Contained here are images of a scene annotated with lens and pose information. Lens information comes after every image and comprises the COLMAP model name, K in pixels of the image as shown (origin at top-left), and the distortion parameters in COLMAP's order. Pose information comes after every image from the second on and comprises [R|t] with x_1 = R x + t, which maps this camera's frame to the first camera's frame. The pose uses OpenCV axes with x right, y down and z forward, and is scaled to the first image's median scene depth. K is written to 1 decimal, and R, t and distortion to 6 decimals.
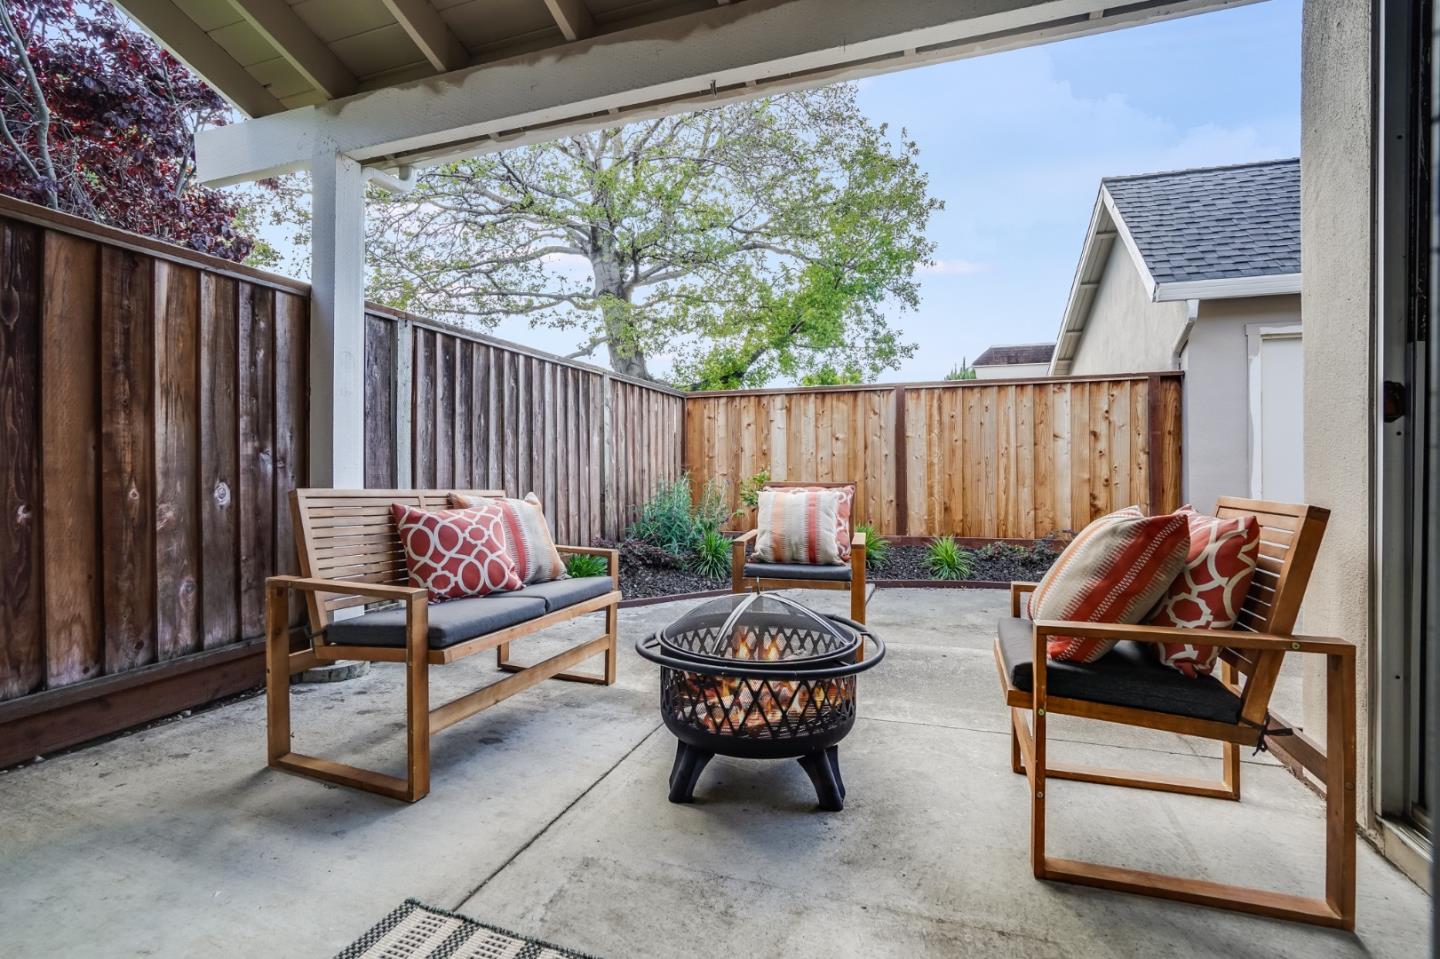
lens RADIAL K [[684.2, 0, 706.0], [0, 684.2, 473.5], [0, 0, 1]] dist [-0.027136, 0.000359]
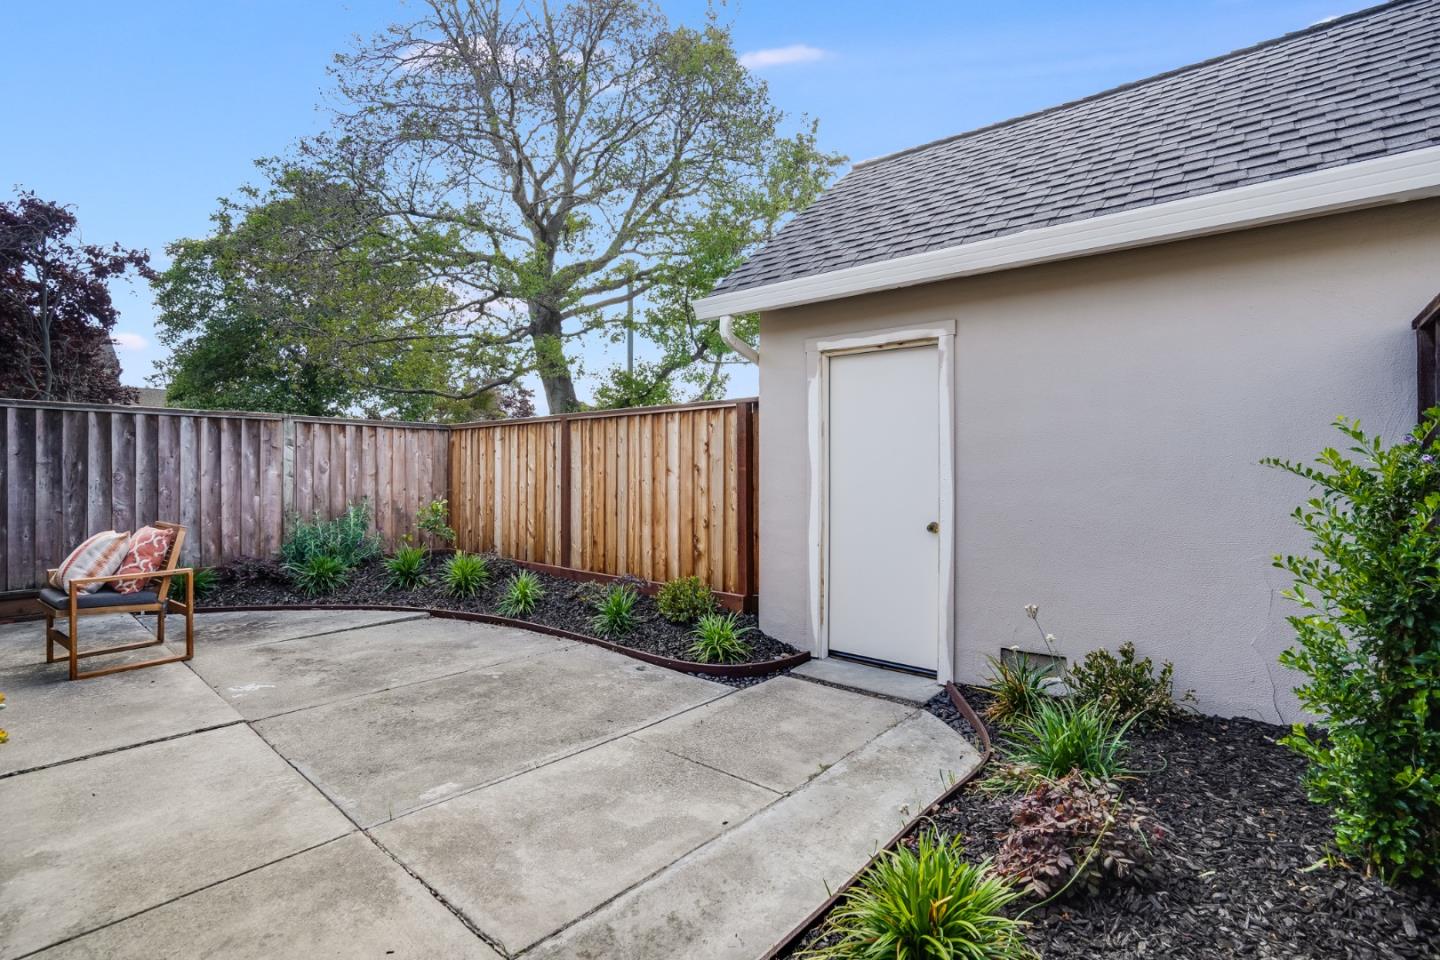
lens RADIAL K [[684.2, 0, 706.0], [0, 684.2, 474.0], [0, 0, 1]] dist [-0.027136, 0.000359]
pose [[0.933314, 0.005101, -0.359024, 0.917672], [-0.007323, 0.999962, -0.004828, -0.046661], [0.358986, 0.007135, 0.933316, 0.156486]]
